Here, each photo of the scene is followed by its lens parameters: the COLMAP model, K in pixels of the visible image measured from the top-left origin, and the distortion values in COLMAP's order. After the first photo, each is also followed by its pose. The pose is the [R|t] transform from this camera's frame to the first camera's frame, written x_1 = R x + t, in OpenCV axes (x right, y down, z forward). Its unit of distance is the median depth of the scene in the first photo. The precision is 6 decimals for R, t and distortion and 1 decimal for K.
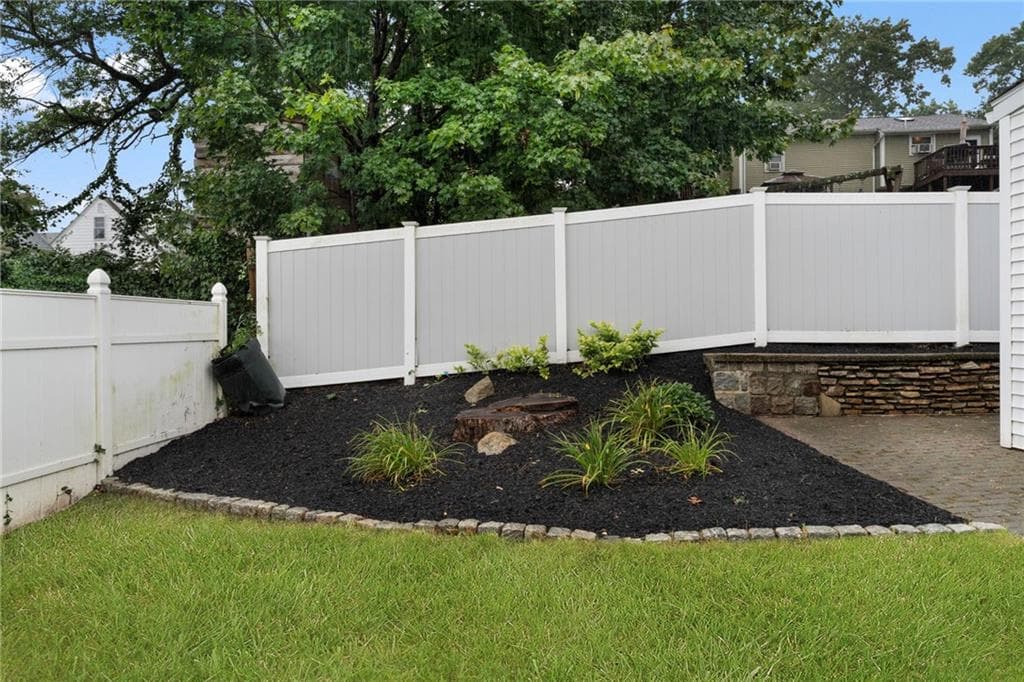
lens RADIAL K [[666.9, 0, 513.5], [0, 666.9, 322.7], [0, 0, 1]] dist [0.000606, 0.000558]
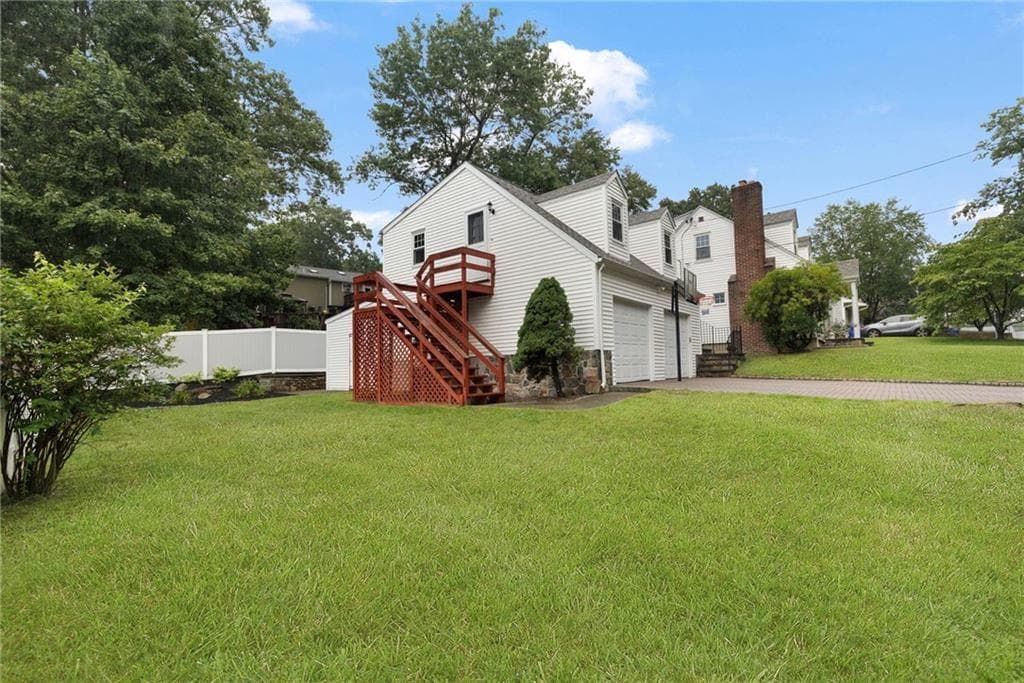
lens RADIAL K [[465.2, 0, 512.0], [0, 465.2, 341.5], [0, 0, 1]] dist [0.000262, 0.000052]
pose [[0.661897, 0.038017, 0.748630, -0.497659], [0.014669, 0.997865, -0.063642, 0.034495], [-0.749452, 0.053106, 0.659926, -1.219103]]
